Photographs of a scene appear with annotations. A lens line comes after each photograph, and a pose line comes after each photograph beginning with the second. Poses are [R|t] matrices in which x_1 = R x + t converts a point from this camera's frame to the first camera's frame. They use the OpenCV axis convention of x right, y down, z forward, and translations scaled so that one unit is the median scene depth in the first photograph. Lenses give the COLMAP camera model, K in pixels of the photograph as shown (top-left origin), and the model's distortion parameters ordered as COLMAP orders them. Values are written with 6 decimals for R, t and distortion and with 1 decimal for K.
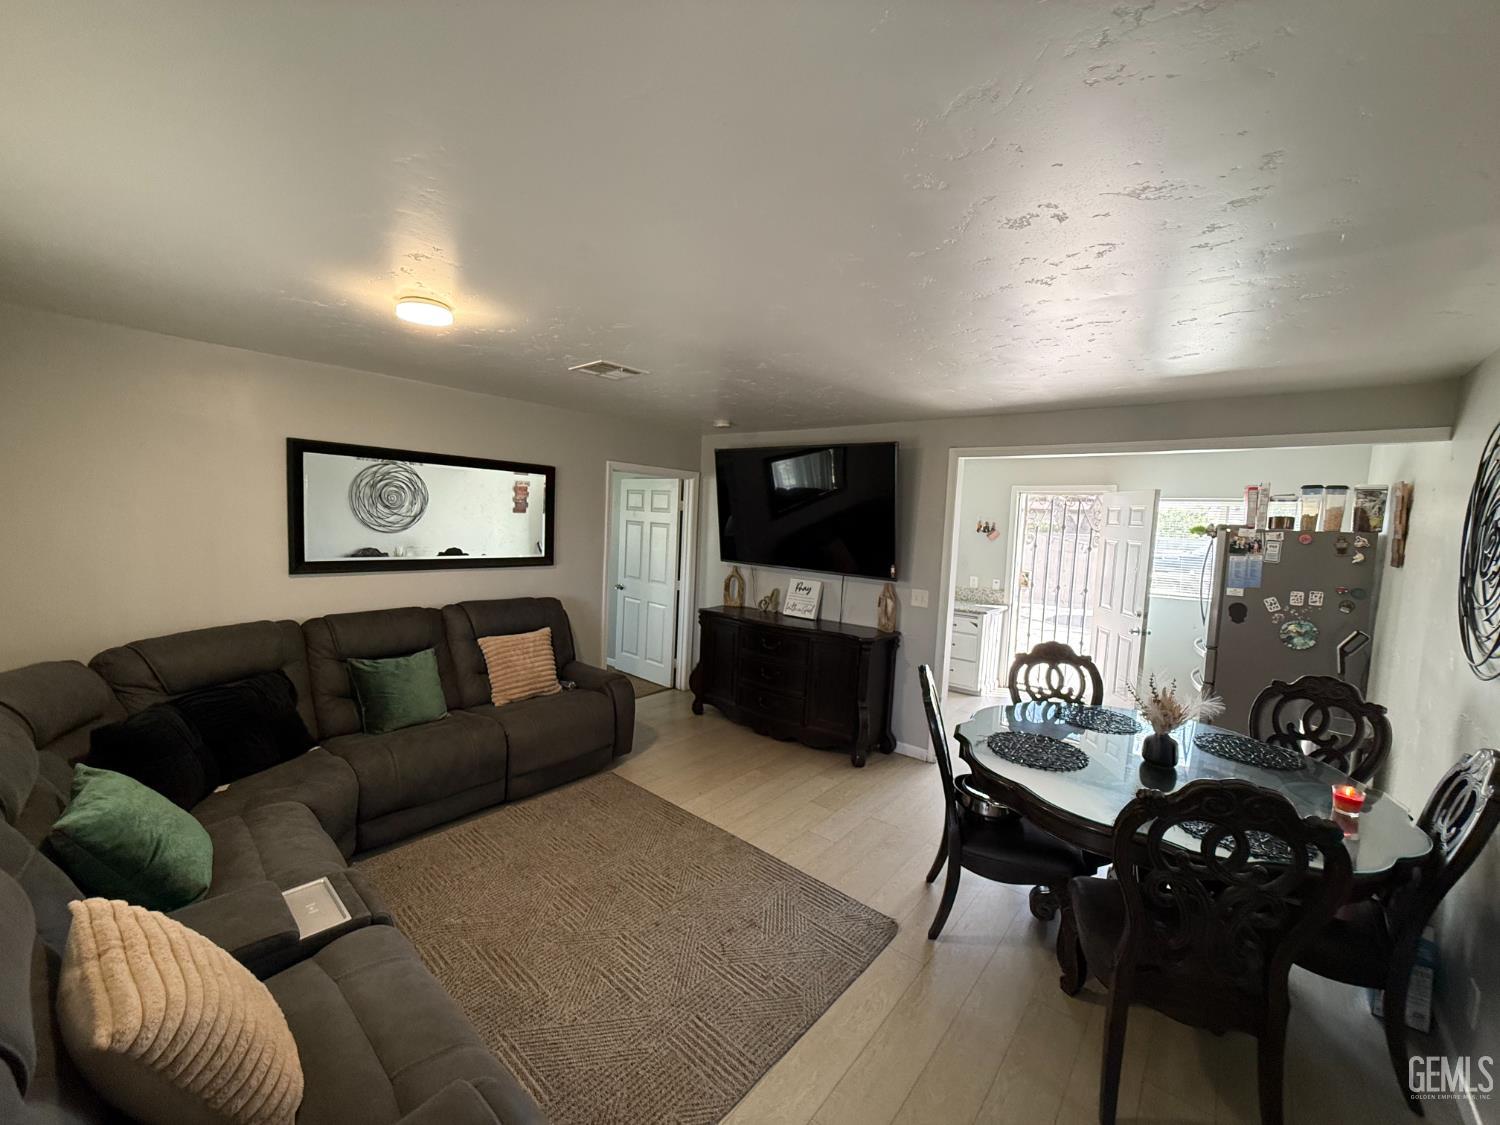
lens RADIAL K [[595.9, 0, 749.4], [0, 595.9, 560.3], [0, 0, 1]] dist [0.000269, 0.000099]
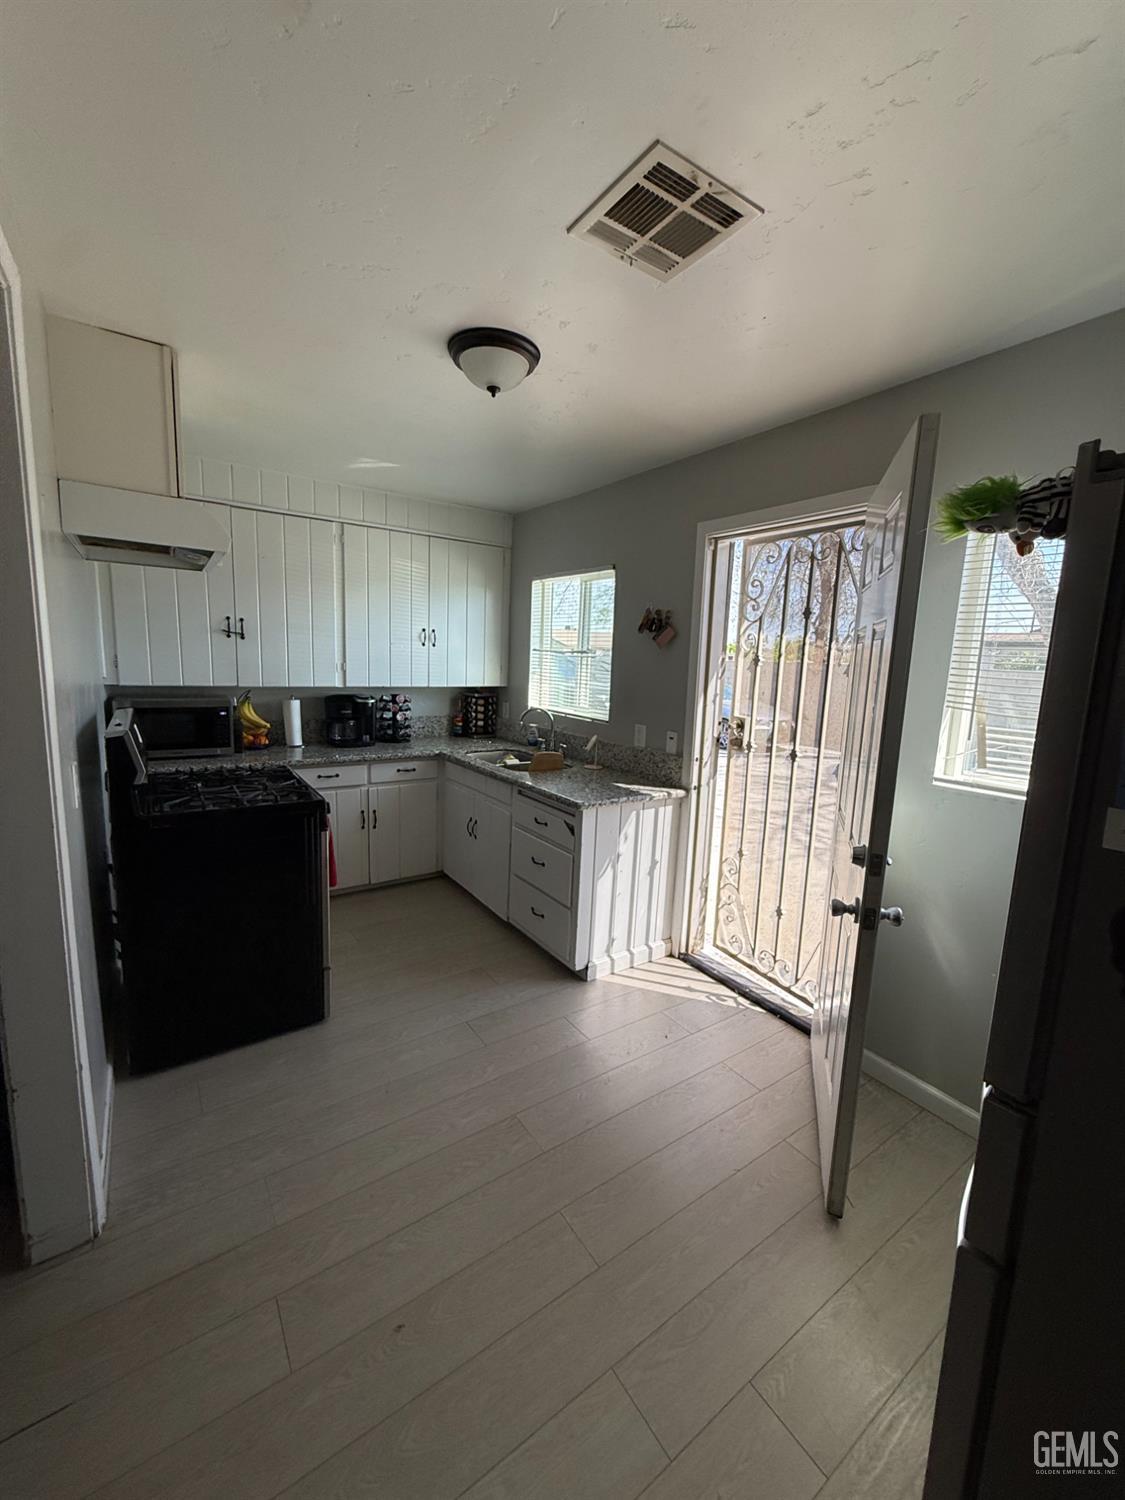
lens RADIAL K [[595.9, 0, 561.3], [0, 595.9, 748.5], [0, 0, 1]] dist [0.000269, 0.000099]
pose [[0.967492, 0.037729, -0.250071, 0.452932], [-0.021957, 0.997607, 0.065564, 0.016160], [0.251946, -0.057942, 0.966005, 0.526611]]
